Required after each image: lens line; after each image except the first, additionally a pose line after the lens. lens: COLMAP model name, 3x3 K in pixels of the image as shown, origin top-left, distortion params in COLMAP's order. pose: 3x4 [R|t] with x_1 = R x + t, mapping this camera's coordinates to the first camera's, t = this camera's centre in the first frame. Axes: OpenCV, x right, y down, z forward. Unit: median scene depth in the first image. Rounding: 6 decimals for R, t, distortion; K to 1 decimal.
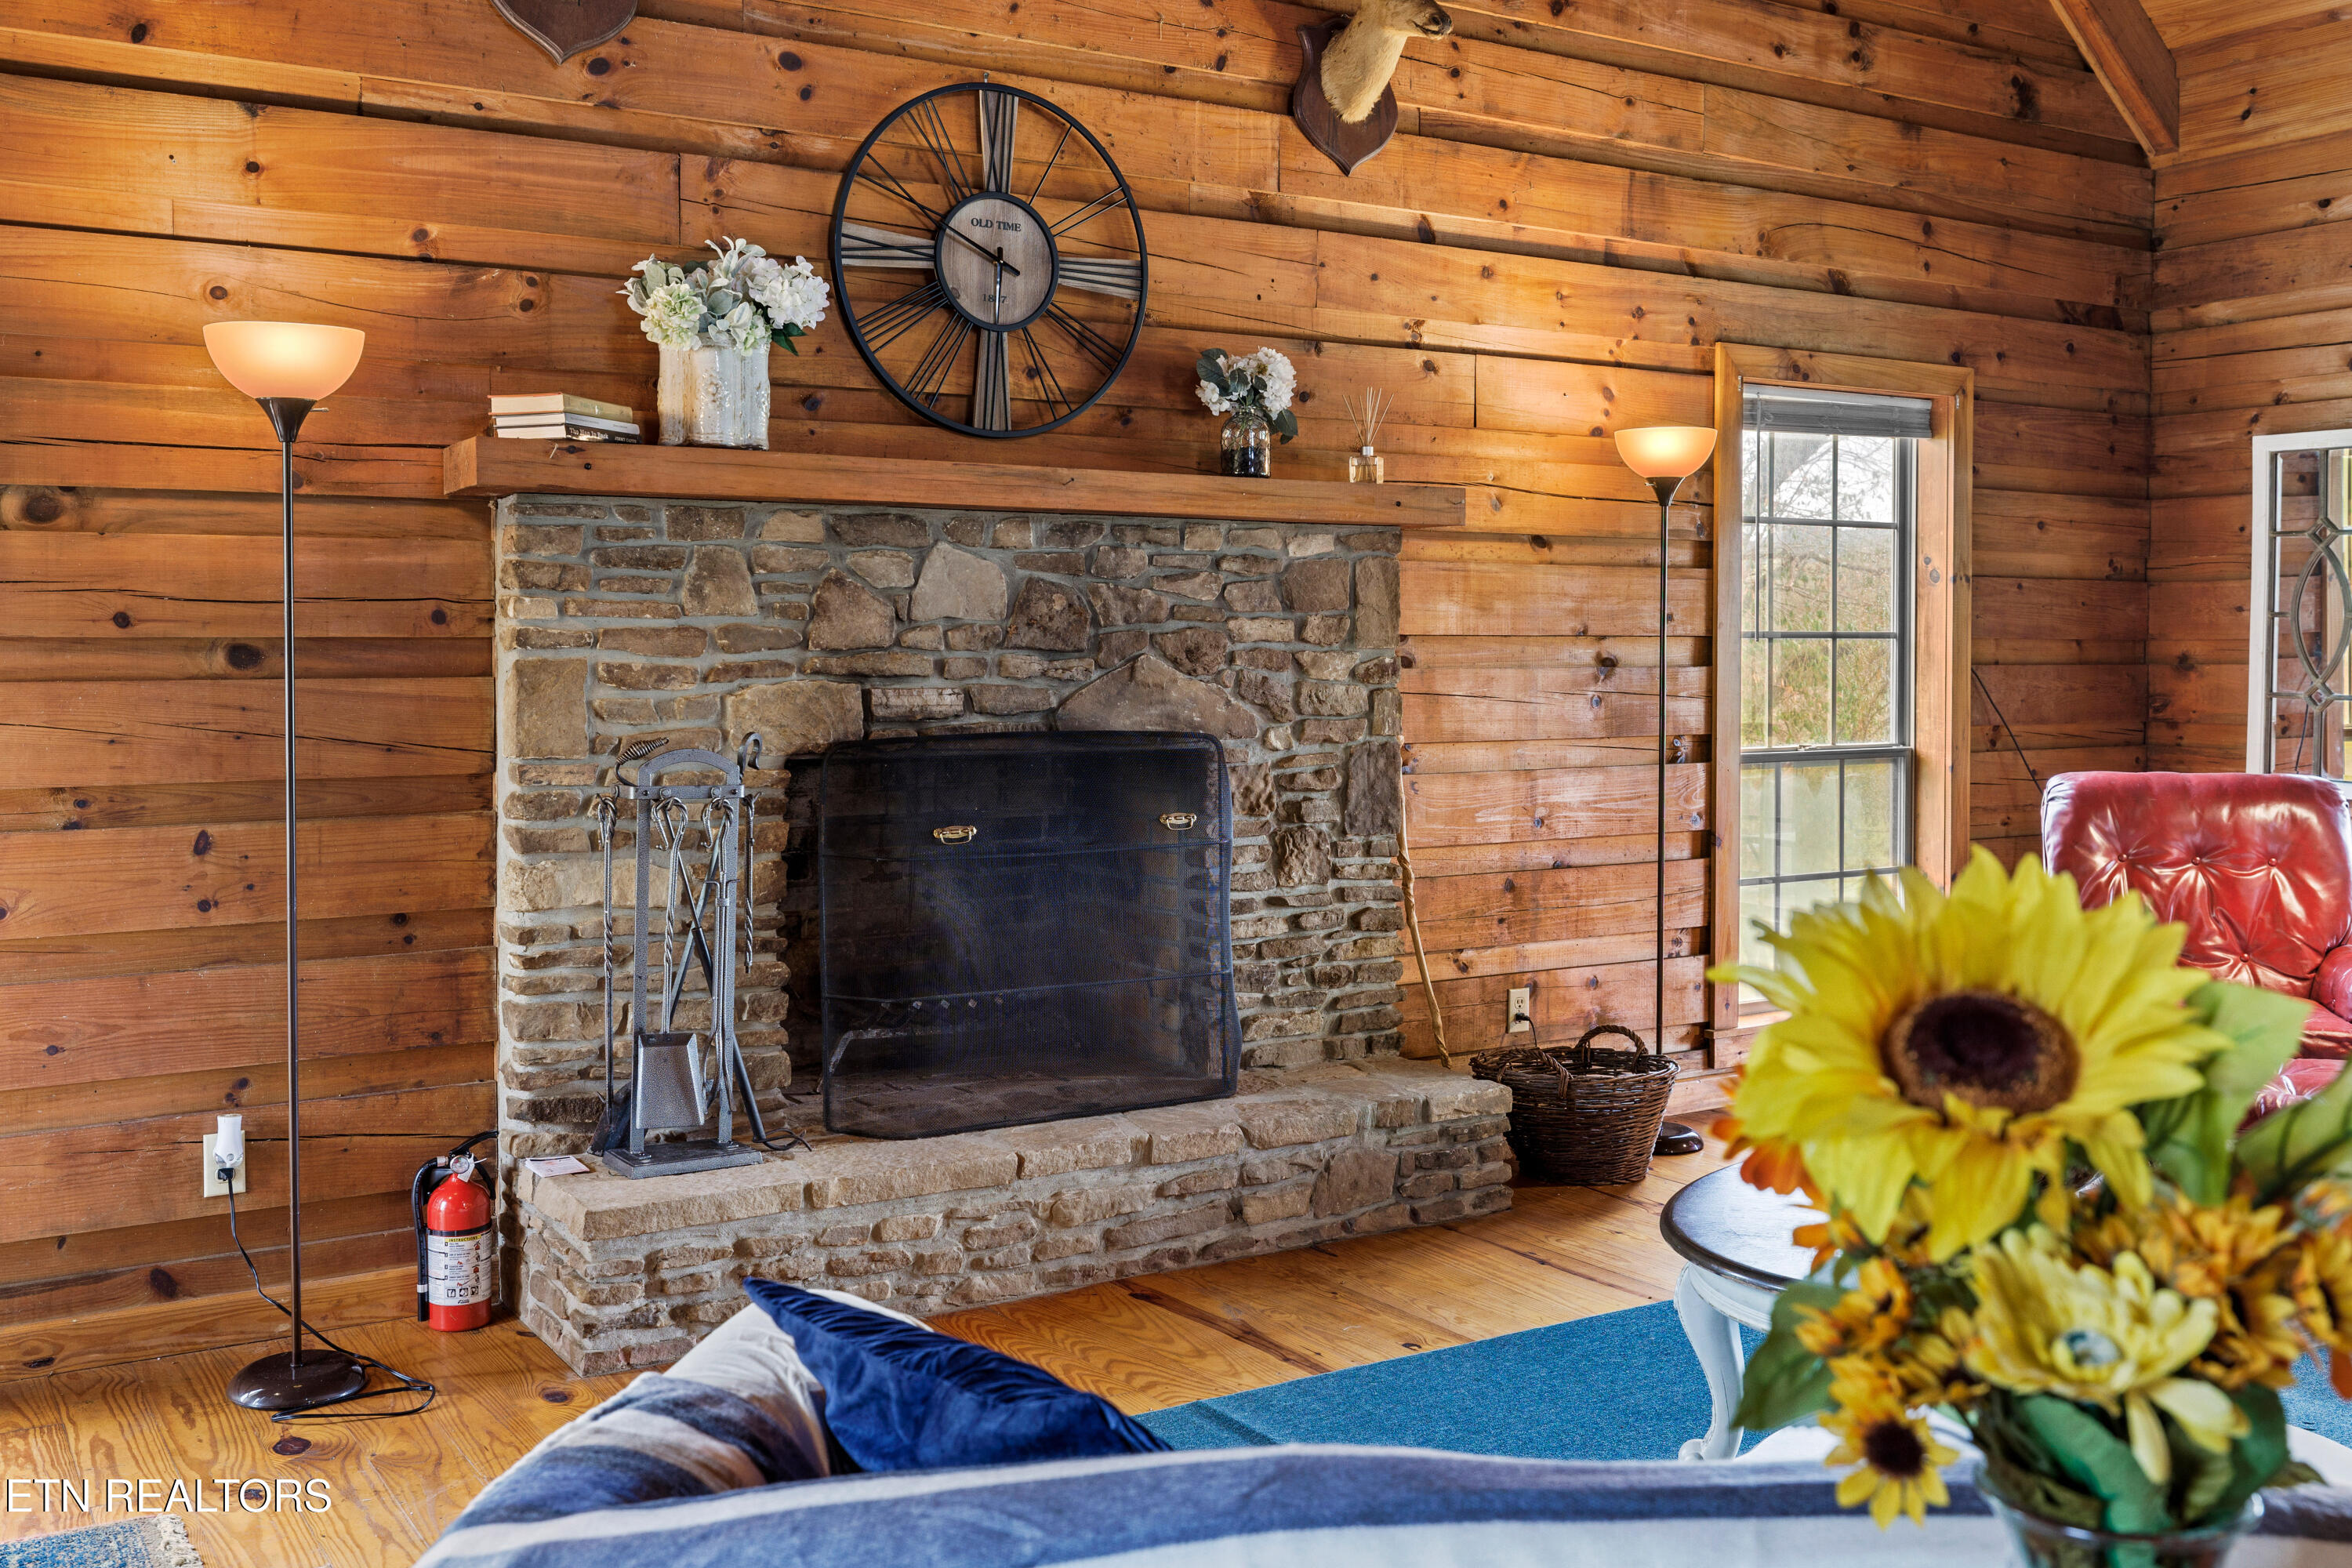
lens RADIAL K [[2180.9, 0, 1168.9], [0, 2180.9, 697.0], [0, 0, 1]] dist [0.001479, 0.000000]
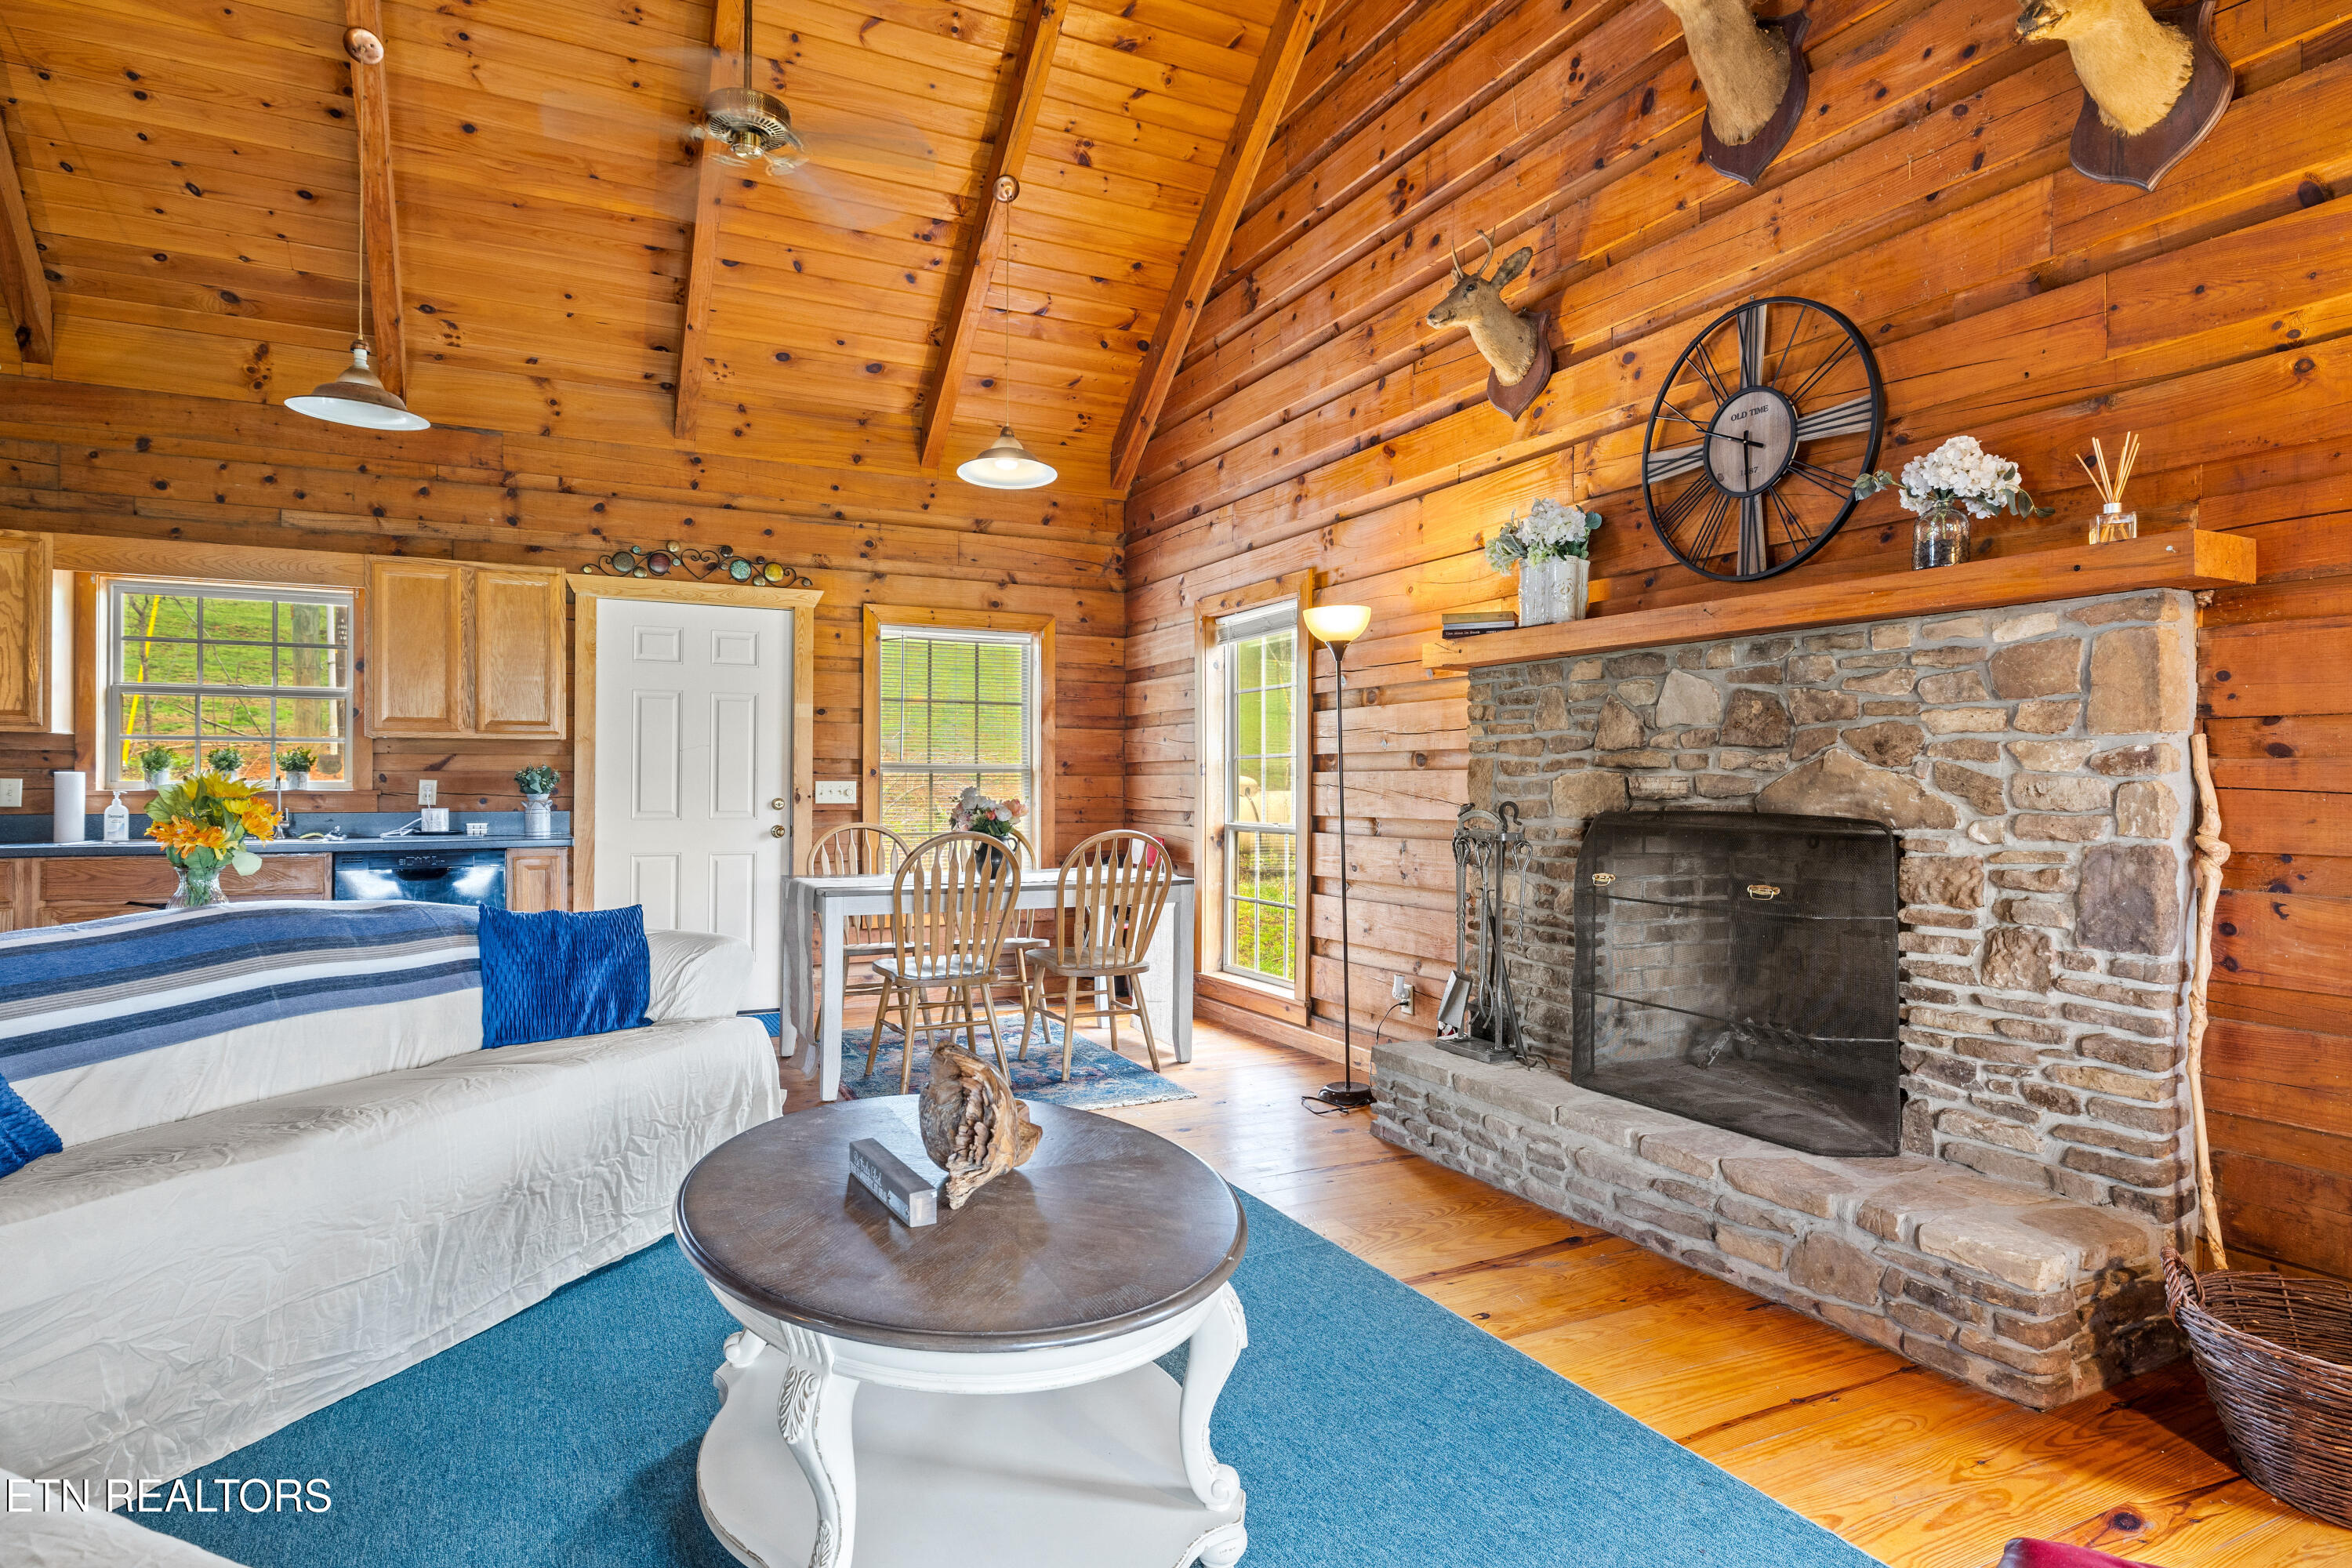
lens RADIAL K [[1273.0, 0, 1172.8], [0, 1273.0, 772.6], [0, 0, 1]] dist [0.001159, -0.002146]
pose [[-0.090367, -0.006735, -0.995886, 0.701462], [-0.024442, 0.999691, -0.004543, 0.004529], [0.995609, 0.023931, -0.090503, 0.750927]]
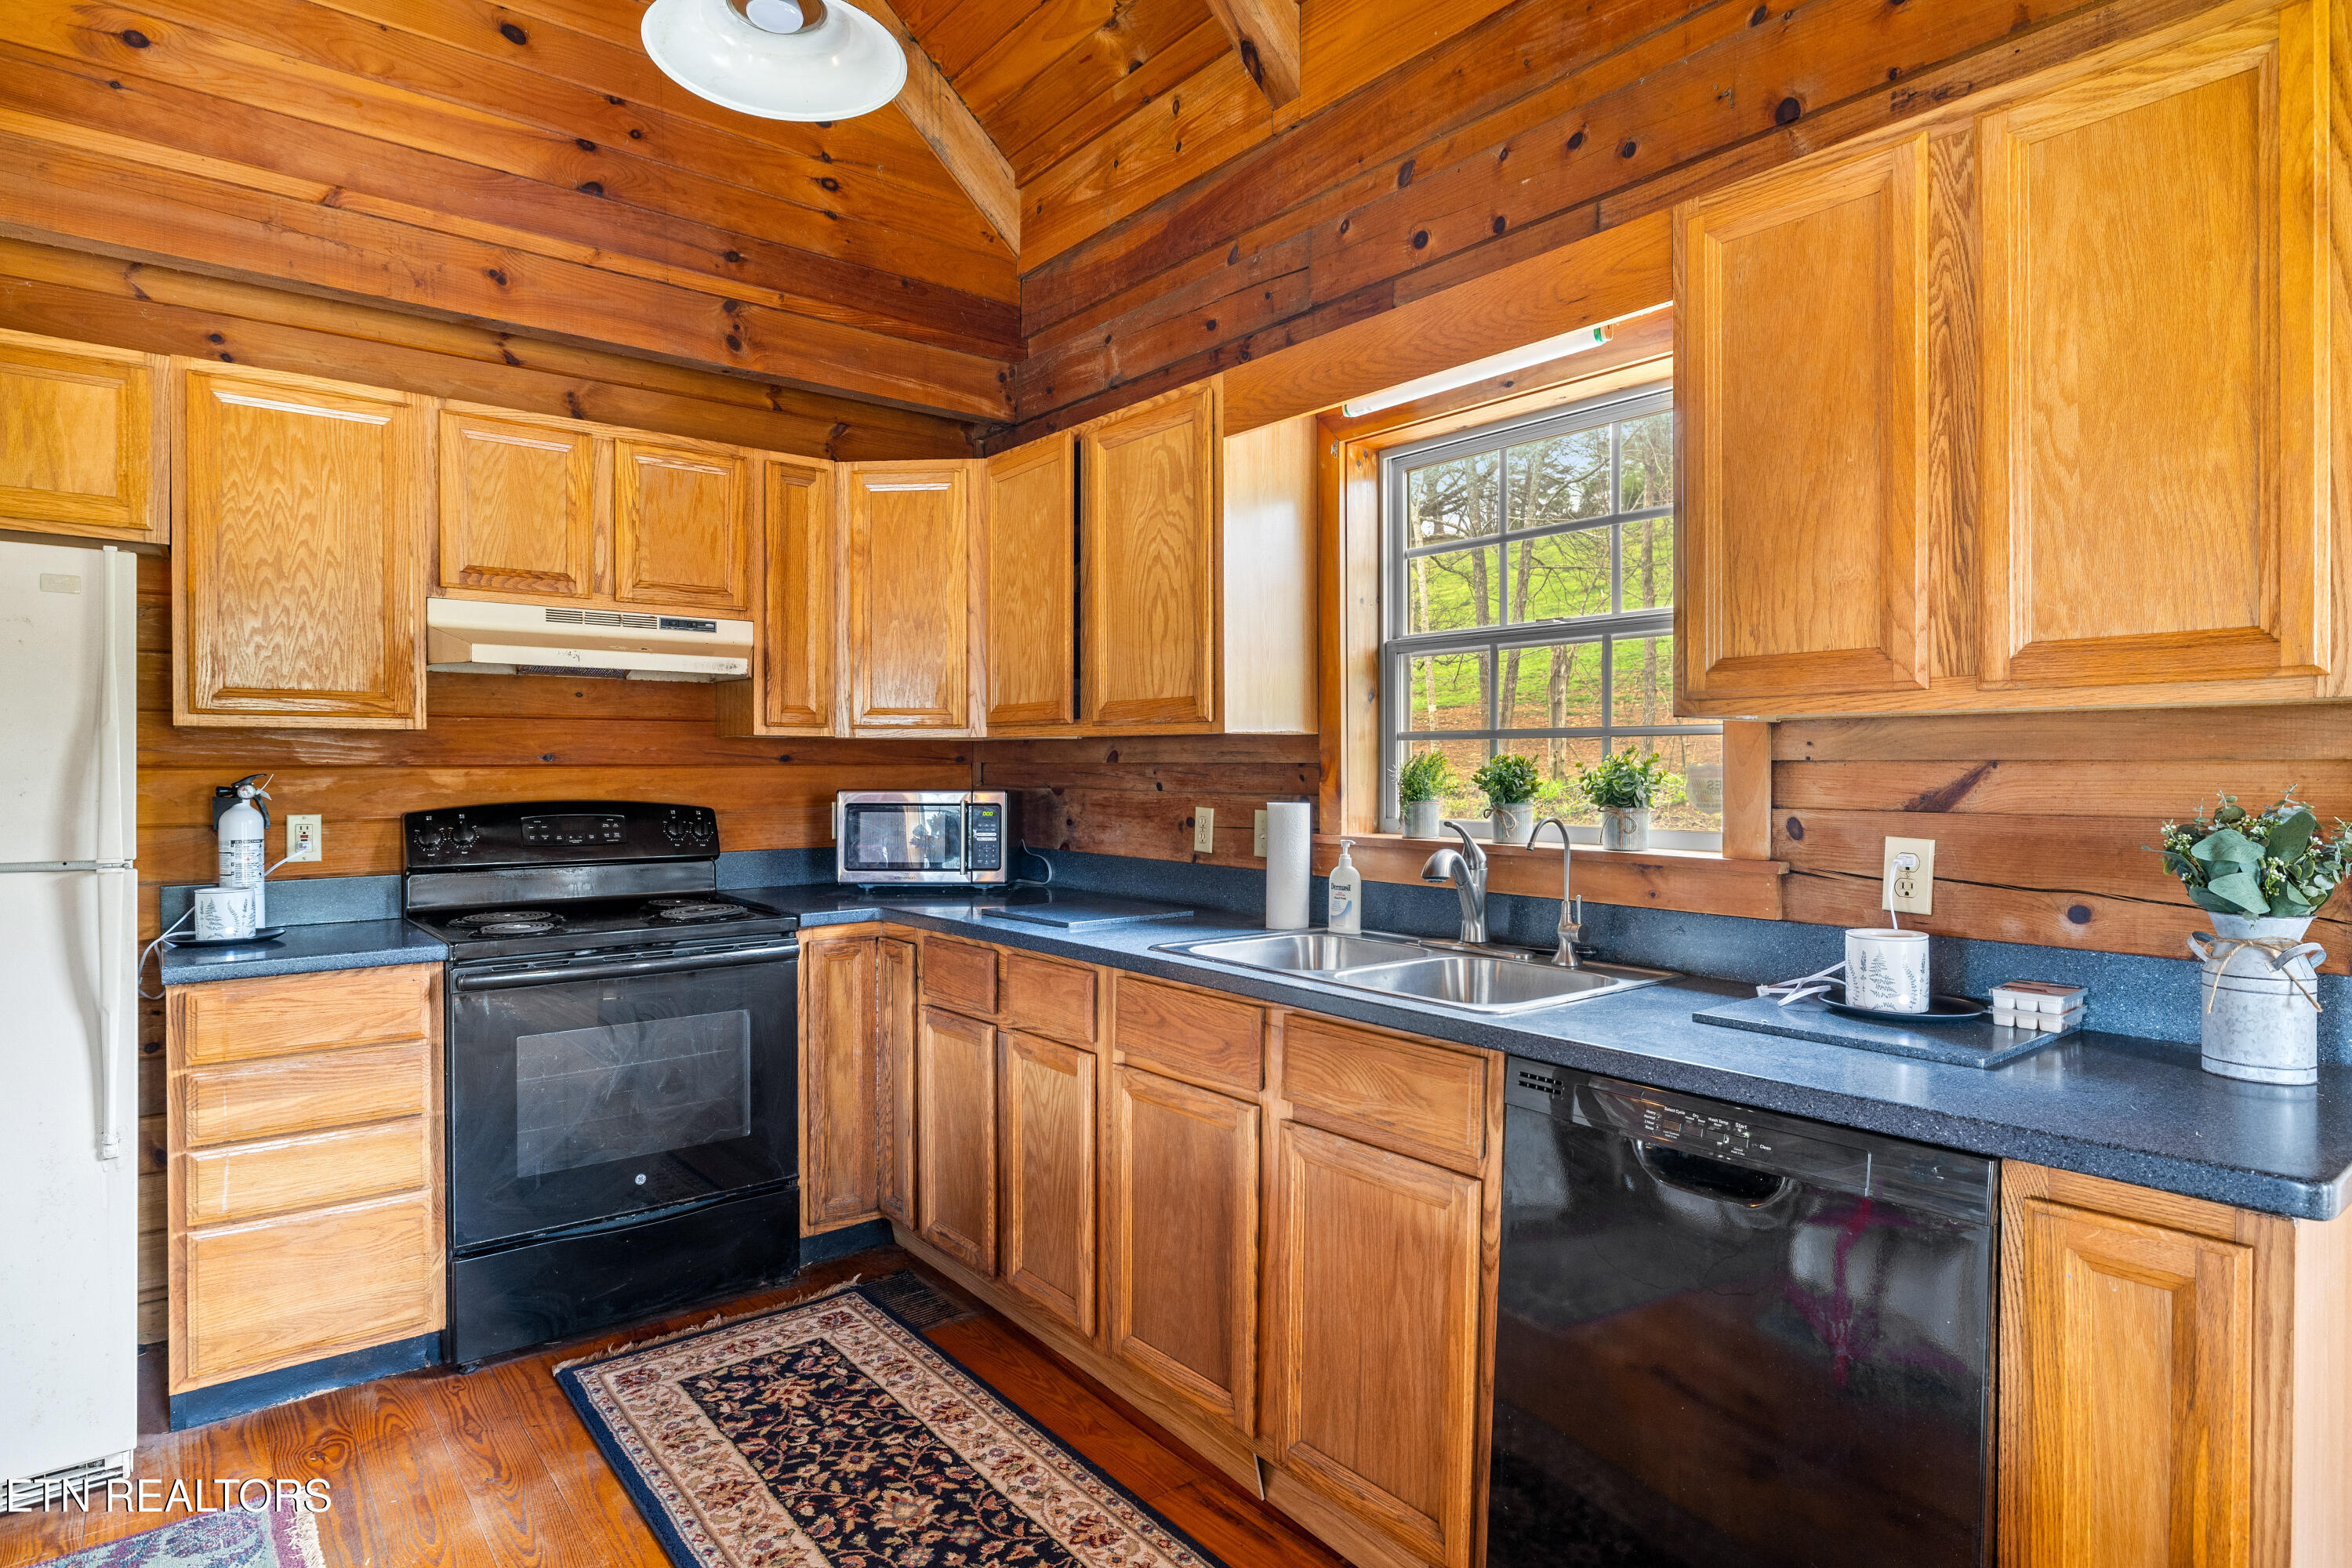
lens RADIAL K [[1273.0, 0, 1161.8], [0, 1273.0, 773.6], [0, 0, 1]] dist [0.001159, -0.002146]
pose [[-0.994433, -0.000390, -0.105365, -0.167210], [-0.003388, 0.999594, 0.028274, -0.008396], [0.105312, 0.028474, -0.994032, 0.312921]]
